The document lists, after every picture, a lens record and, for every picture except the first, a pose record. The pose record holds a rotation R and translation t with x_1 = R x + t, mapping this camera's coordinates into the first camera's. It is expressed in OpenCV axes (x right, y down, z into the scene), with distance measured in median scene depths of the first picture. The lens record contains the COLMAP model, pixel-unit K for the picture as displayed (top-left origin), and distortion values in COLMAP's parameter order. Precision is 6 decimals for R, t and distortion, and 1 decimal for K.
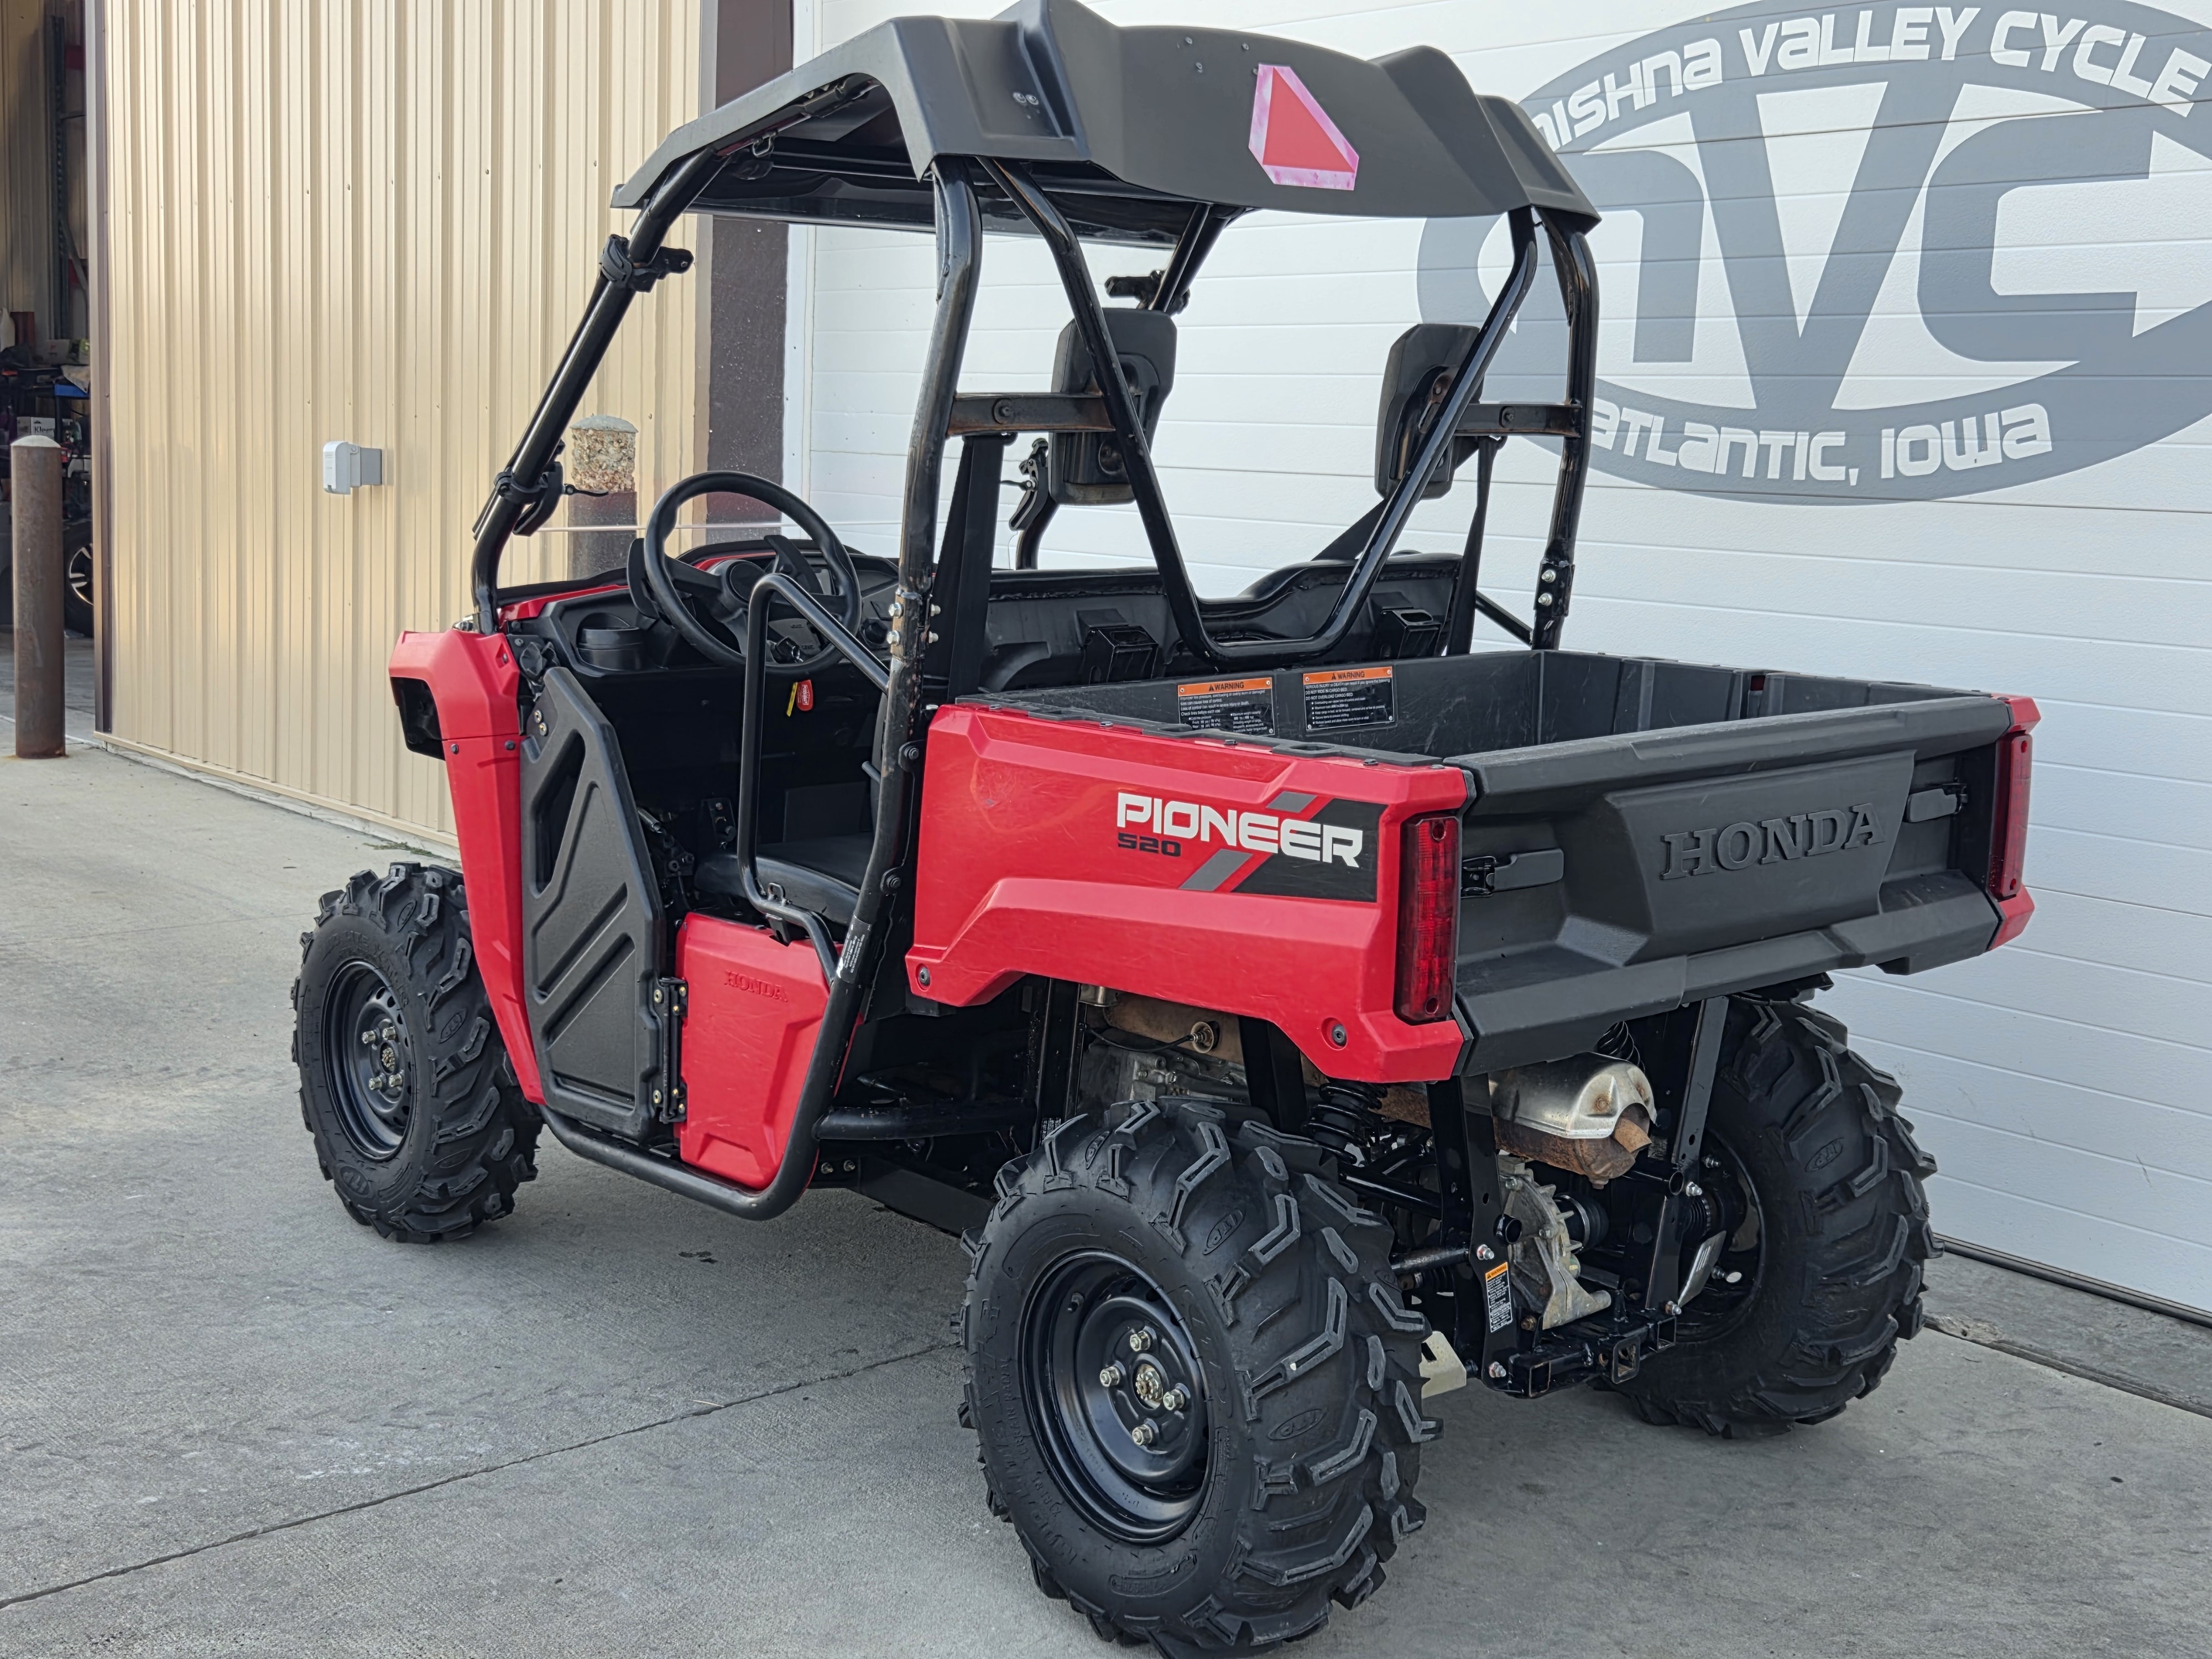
lens RADIAL K [[2607.8, 0, 1106.0], [0, 2607.8, 829.5], [0, 0, 1]] dist [0.078023, -0.049846]
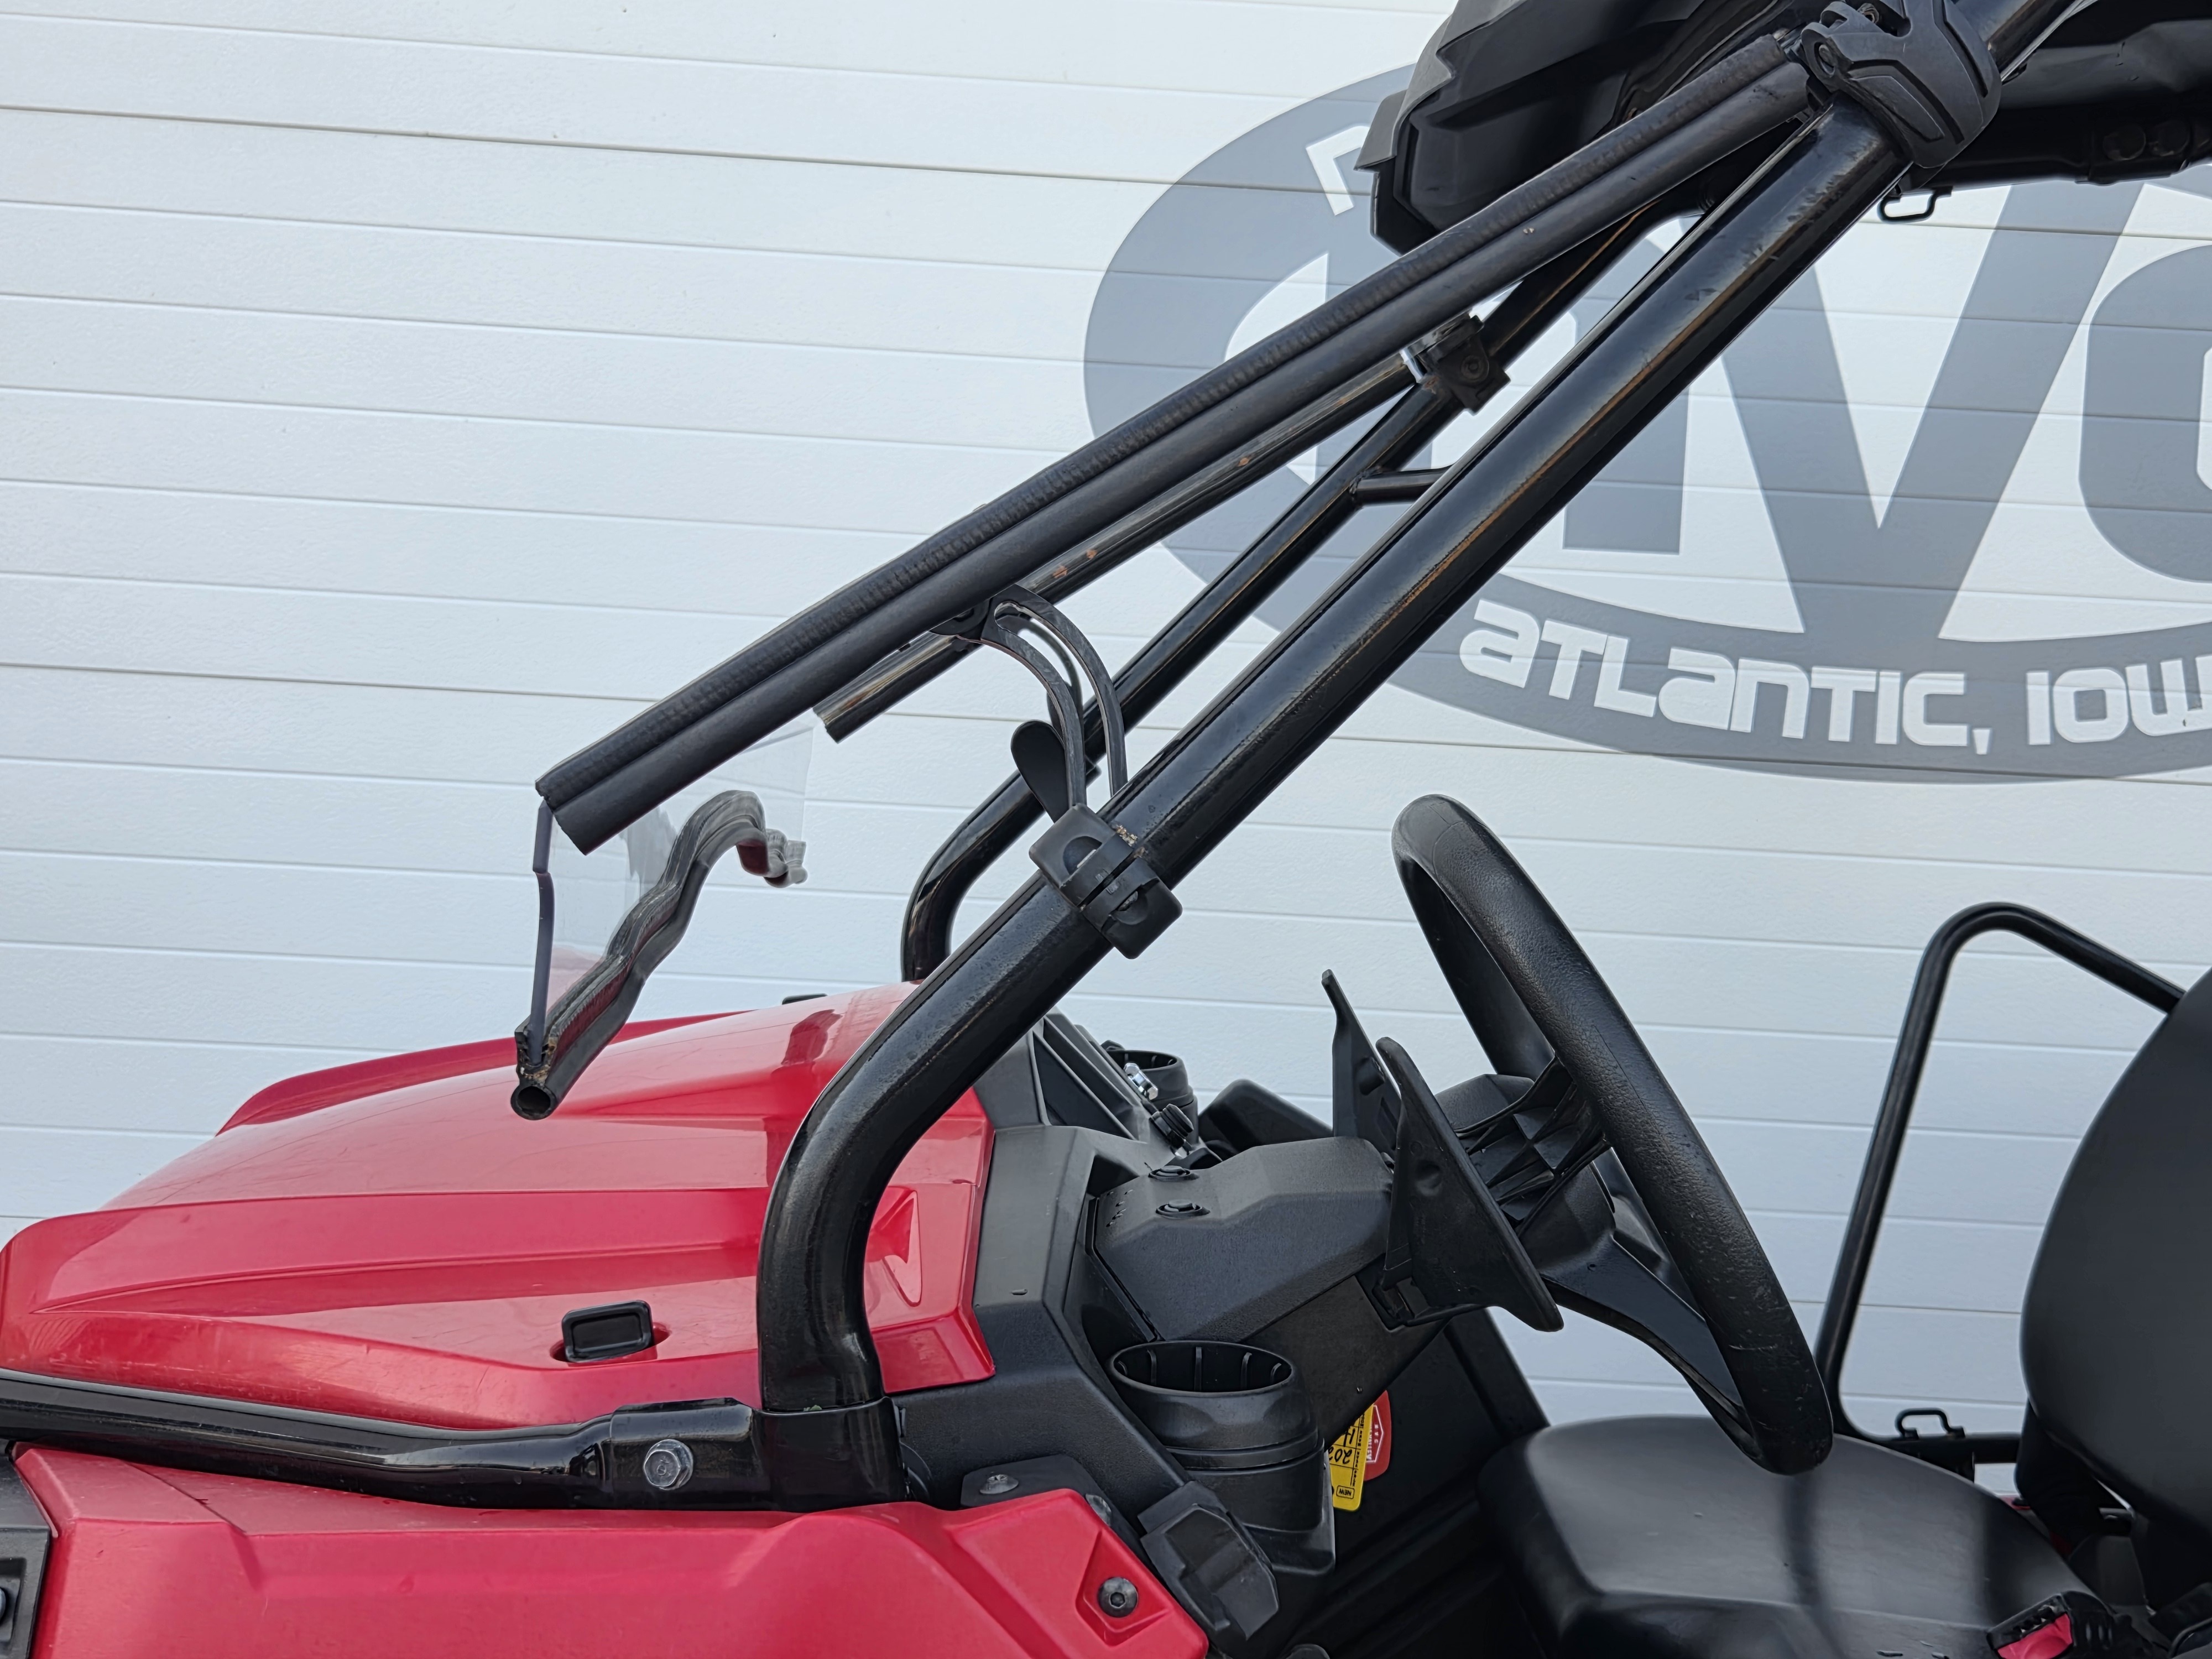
lens RADIAL K [[2644.8, 0, 1114.0], [0, 2644.8, 778.7], [0, 0, 1]] dist [0.043272, -0.008045]
pose [[0.635661, -0.022050, 0.771653, -0.382566], [0.084397, 0.995585, -0.041075, -0.119291], [-0.767341, 0.091235, 0.634716, 0.765808]]
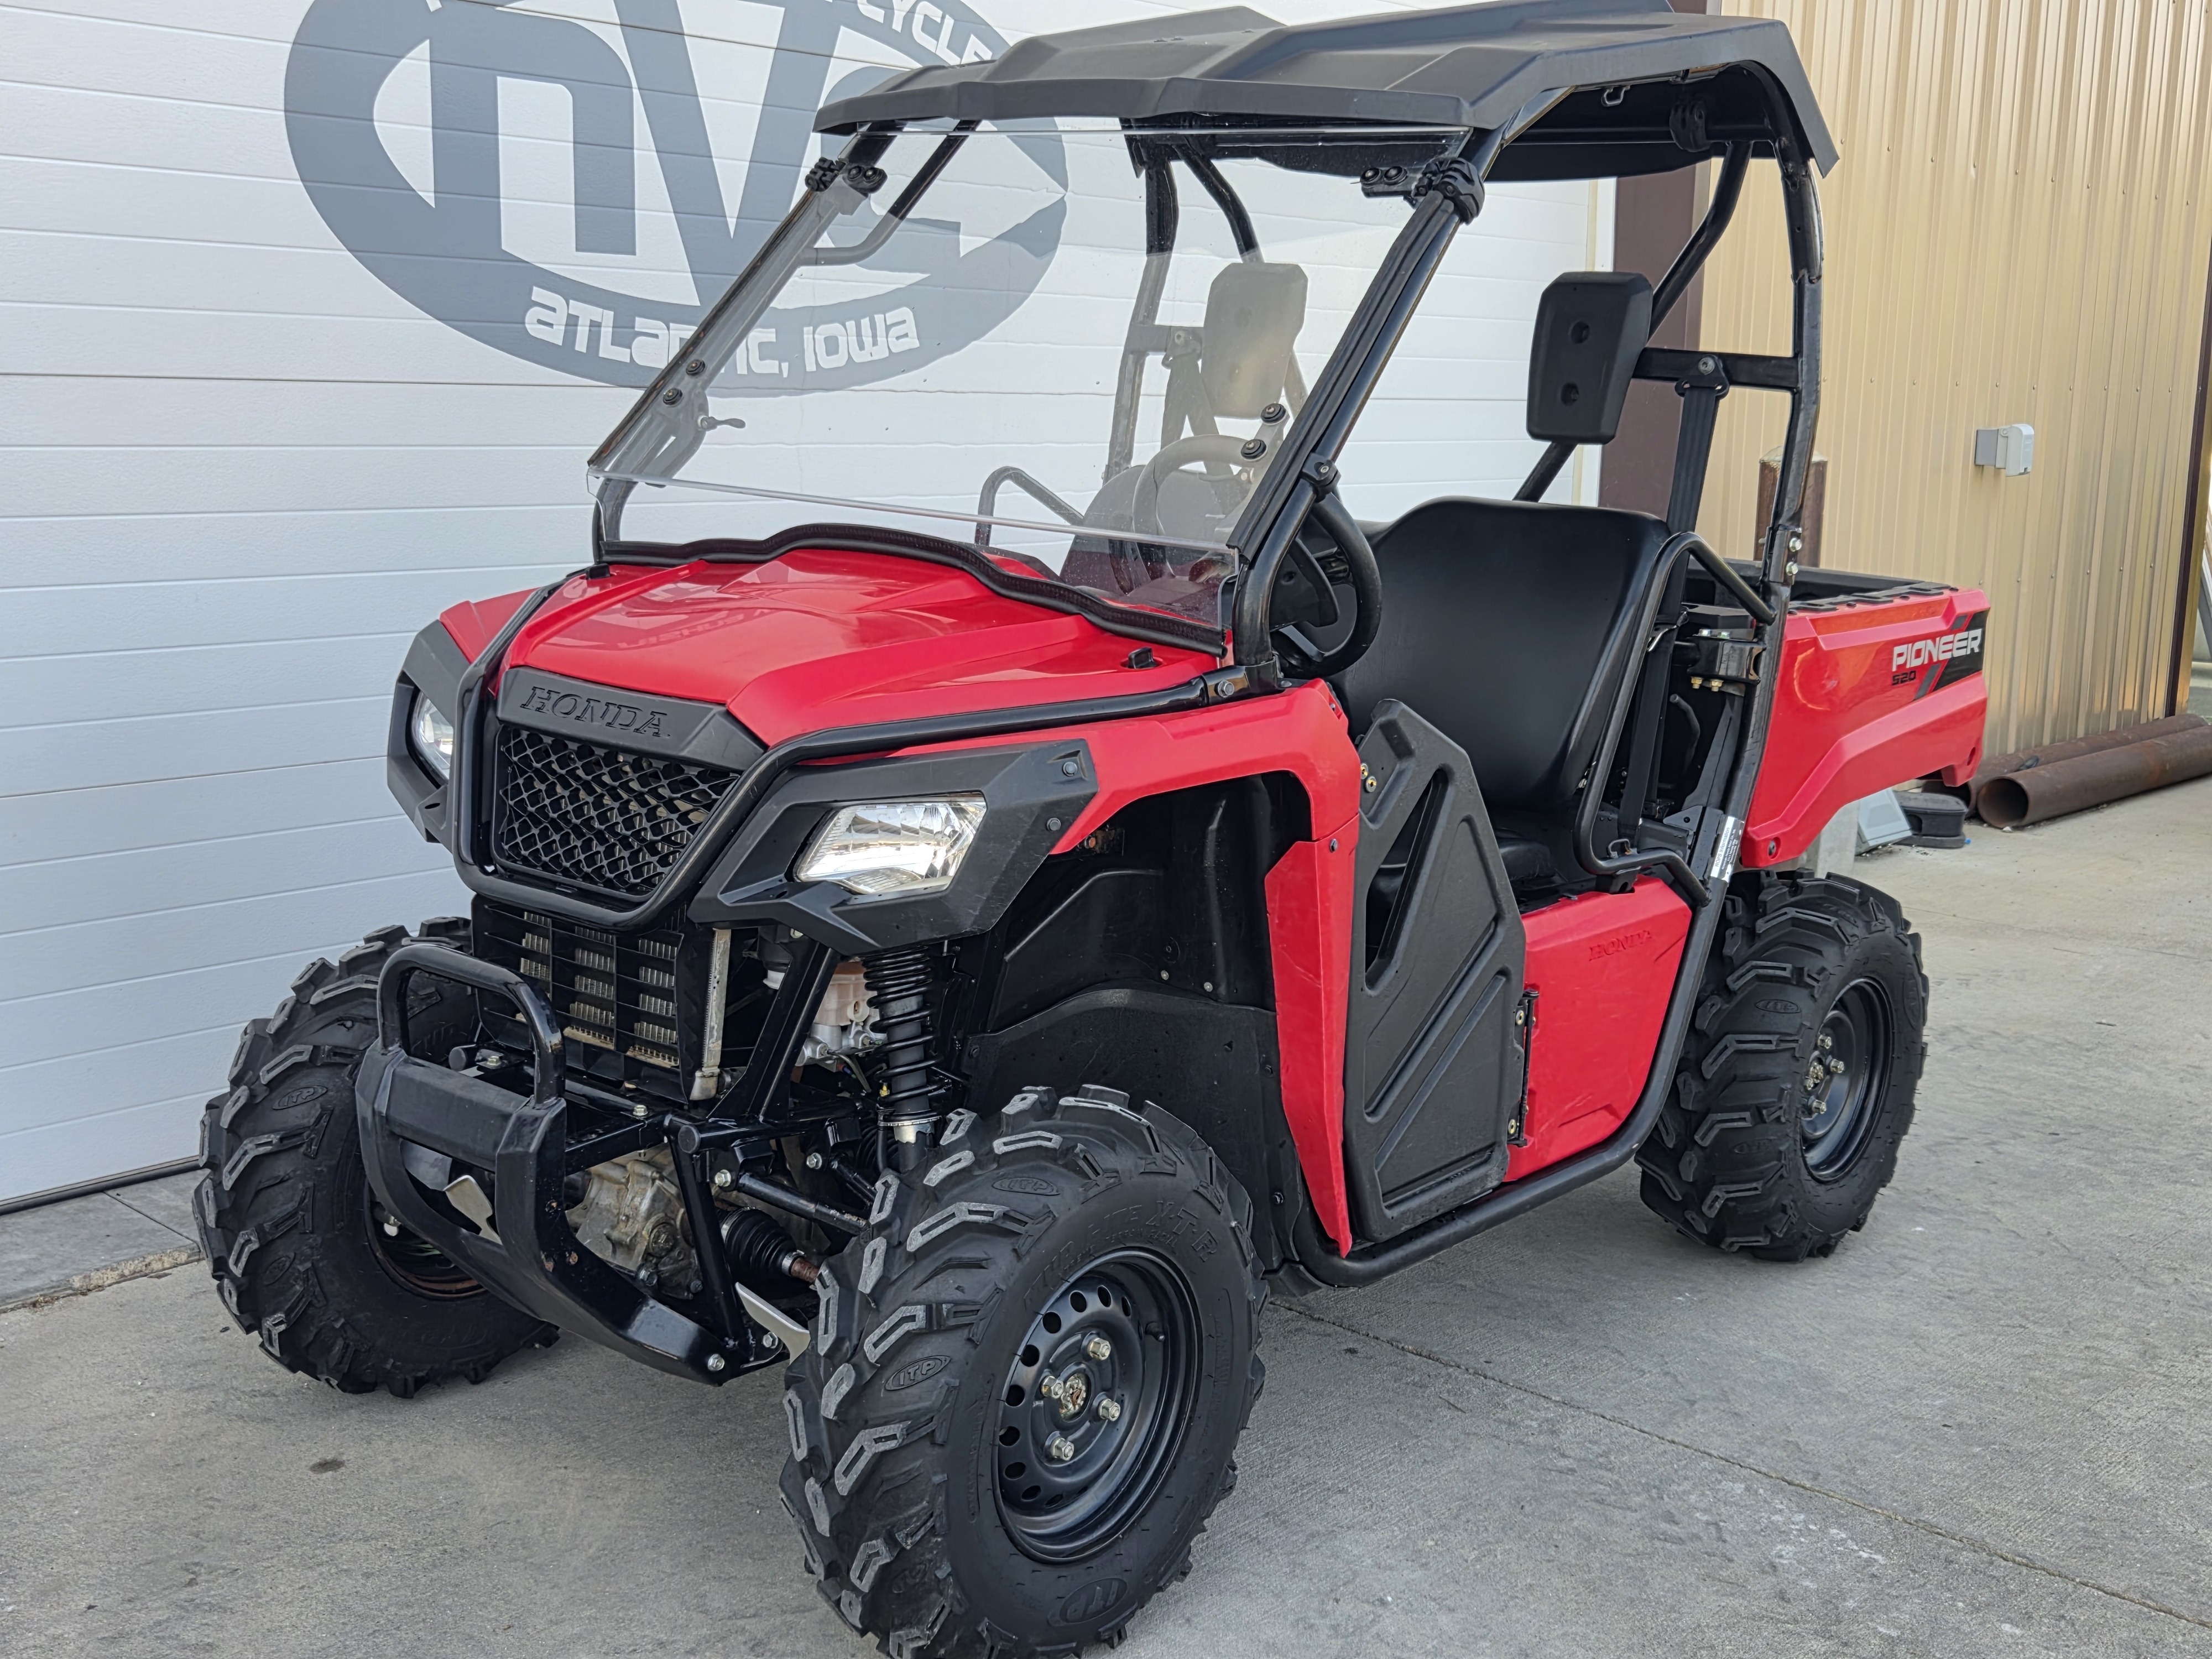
lens RADIAL K [[2609.0, 0, 1110.3], [0, 2609.0, 870.7], [0, 0, 1]] dist [-0.003087, 0.261086]
pose [[-0.153174, -0.230068, 0.961045, -0.864235], [0.111922, 0.962224, 0.248189, -0.194474], [-0.981841, 0.145578, -0.121638, 1.060595]]
